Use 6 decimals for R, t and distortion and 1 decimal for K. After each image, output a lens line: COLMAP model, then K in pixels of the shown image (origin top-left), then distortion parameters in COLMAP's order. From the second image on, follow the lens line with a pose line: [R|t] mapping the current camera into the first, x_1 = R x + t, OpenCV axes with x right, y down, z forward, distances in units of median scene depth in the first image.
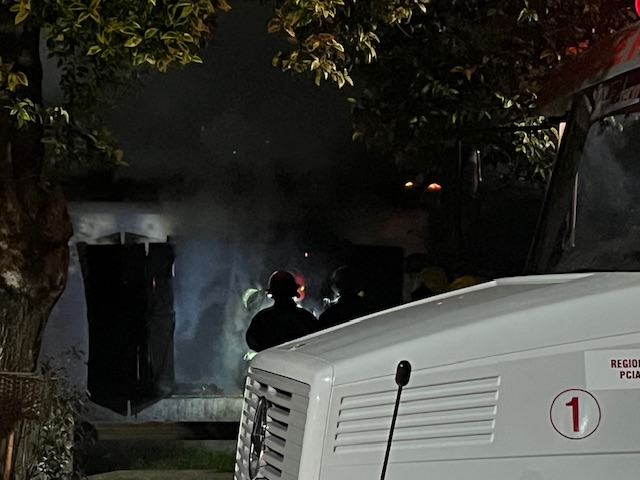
lens RADIAL K [[1657.4, 0, 320.0], [0, 1657.4, 240.0], [0, 0, 1]] dist [1.058944, 0.040218]
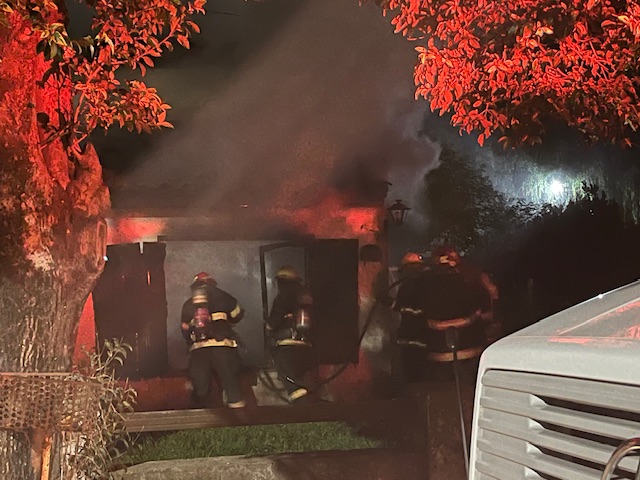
lens RADIAL K [[940.9, 0, 320.2], [0, 940.9, 218.9], [0, 0, 1]] dist [0.304177, 0.033572]
pose [[0.989674, -0.031827, 0.139758, -0.147131], [0.038099, 0.998373, -0.042433, 0.036780], [-0.138180, 0.047320, 0.989276, 0.687578]]
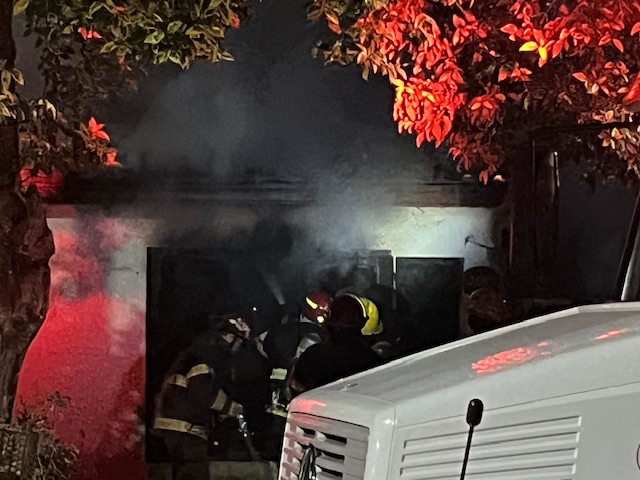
lens RADIAL K [[2453.5, 0, 320.0], [0, 2453.5, 240.0], [0, 0, 1]] dist [1.463777, -0.232228]
pose [[0.999928, -0.011541, -0.003312, -0.020739], [0.011546, 0.999932, 0.001452, -0.012881], [0.003295, -0.001490, 0.999993, -0.256789]]
